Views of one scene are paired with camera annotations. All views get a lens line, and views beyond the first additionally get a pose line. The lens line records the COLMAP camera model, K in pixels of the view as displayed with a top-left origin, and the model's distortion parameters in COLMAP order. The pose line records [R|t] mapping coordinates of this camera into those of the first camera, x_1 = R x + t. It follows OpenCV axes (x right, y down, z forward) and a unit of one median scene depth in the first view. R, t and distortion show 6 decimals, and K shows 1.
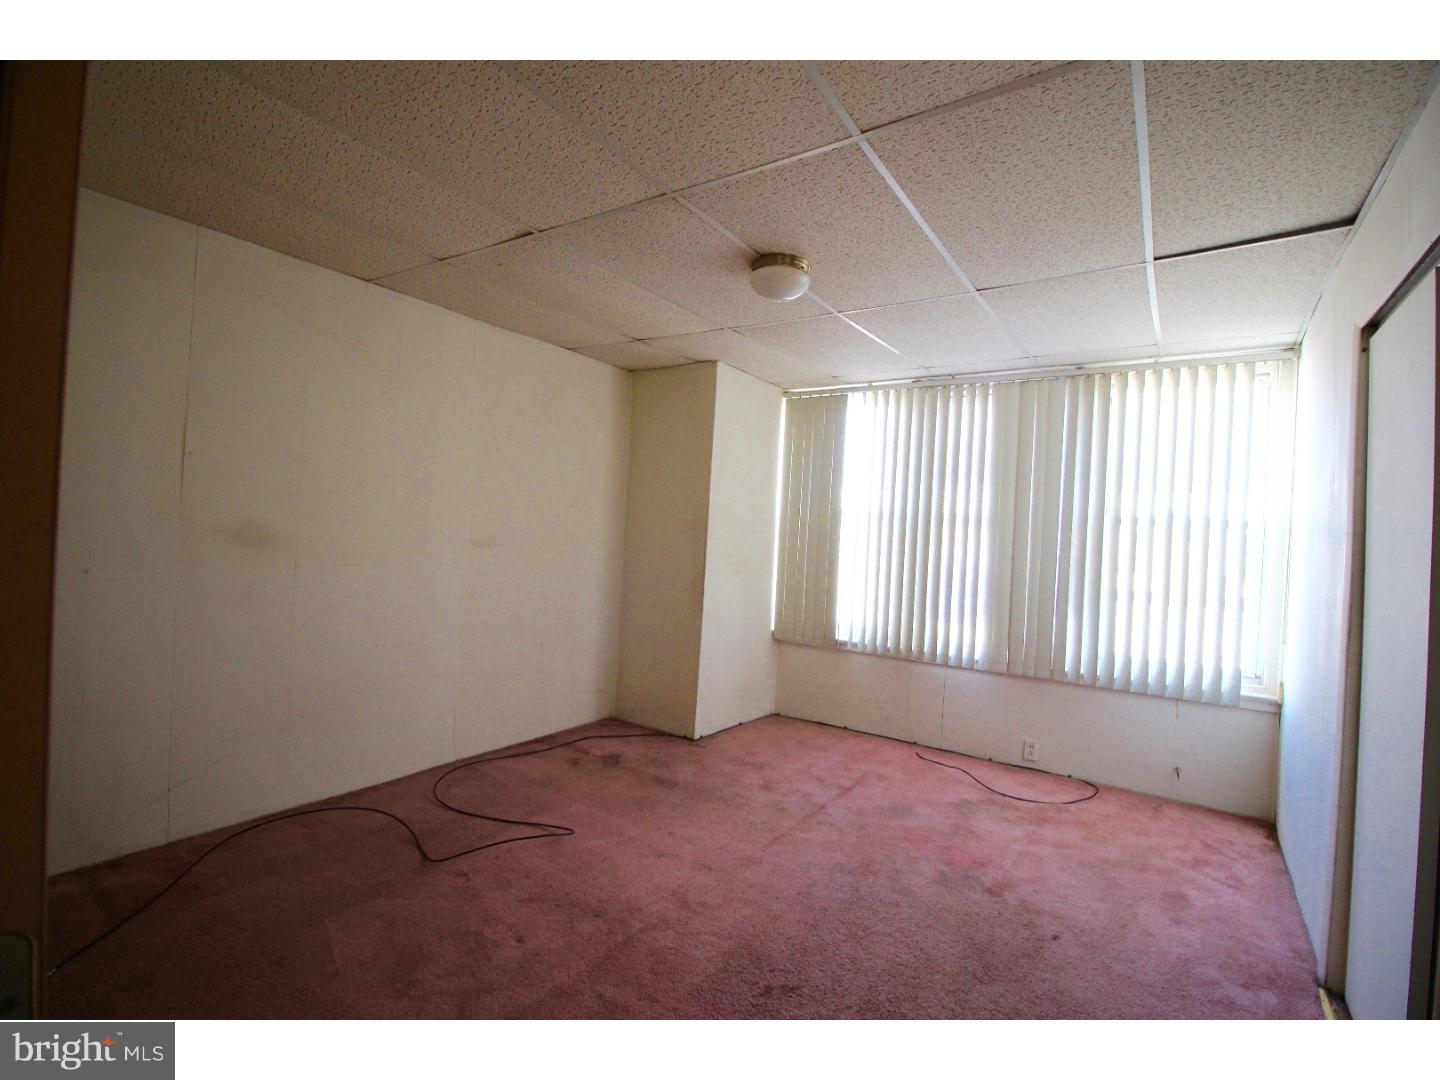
lens RADIAL K [[659.5, 0, 714.5], [0, 659.5, 534.1], [0, 0, 1]] dist [-0.025127, -0.003780]
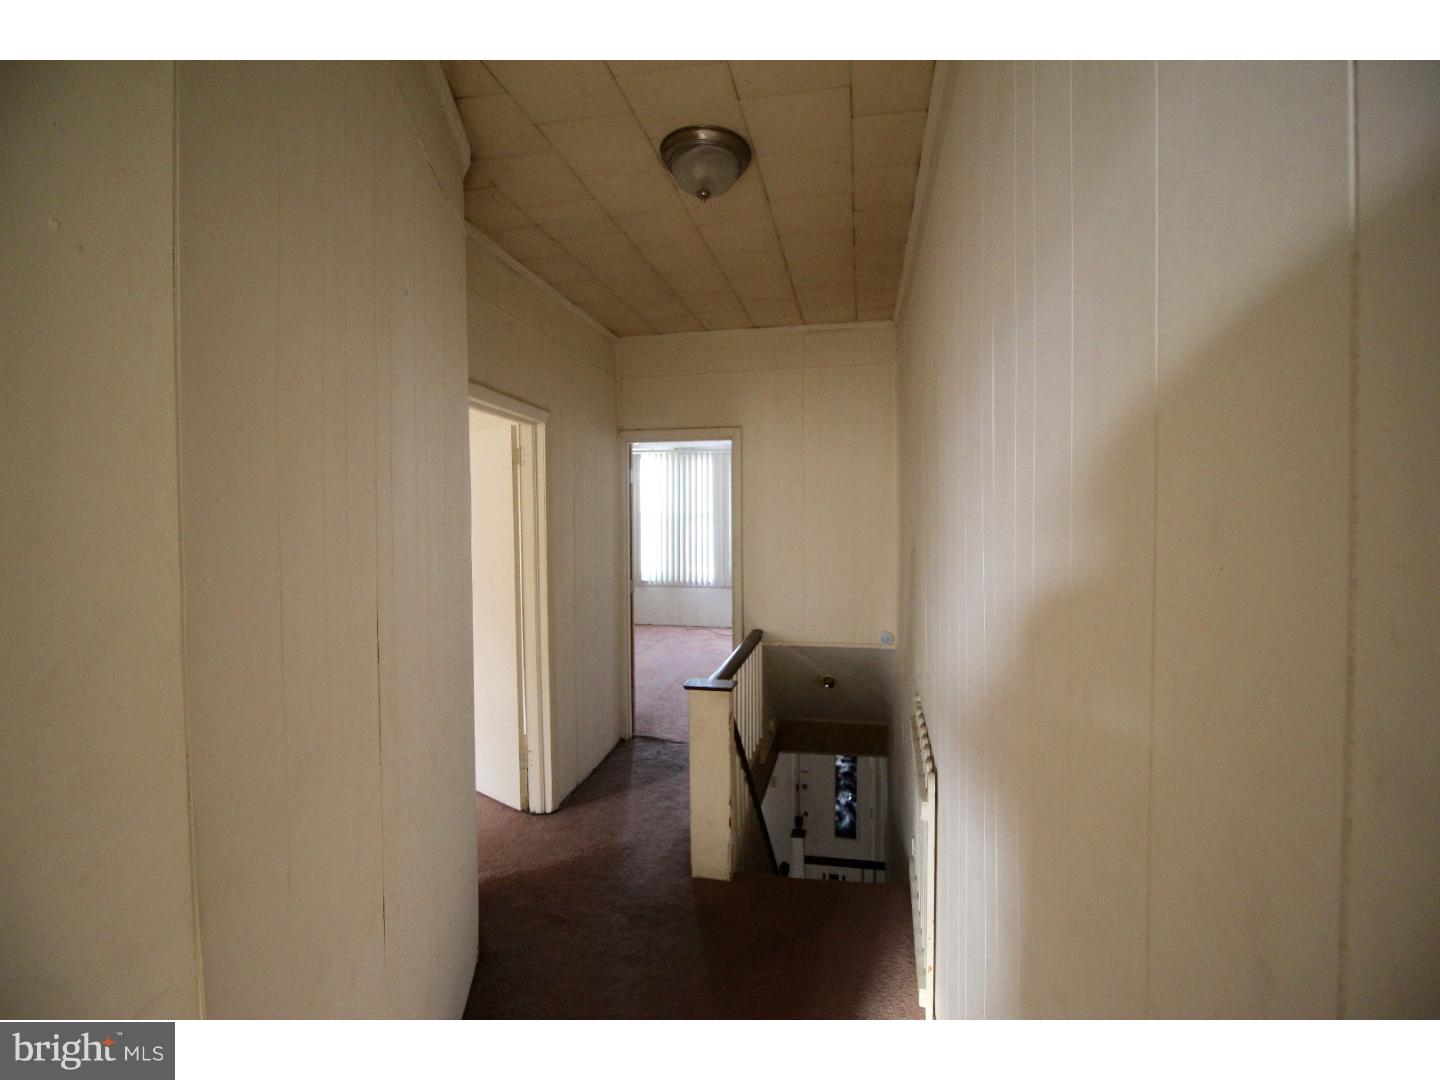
lens RADIAL K [[659.5, 0, 721.1], [0, 659.5, 542.4], [0, 0, 1]] dist [-0.025127, -0.003780]
pose [[0.925368, -0.053868, 0.375223, -0.337295], [0.049369, 0.998547, 0.021601, 0.017910], [-0.375841, -0.001465, 0.926683, -0.924488]]
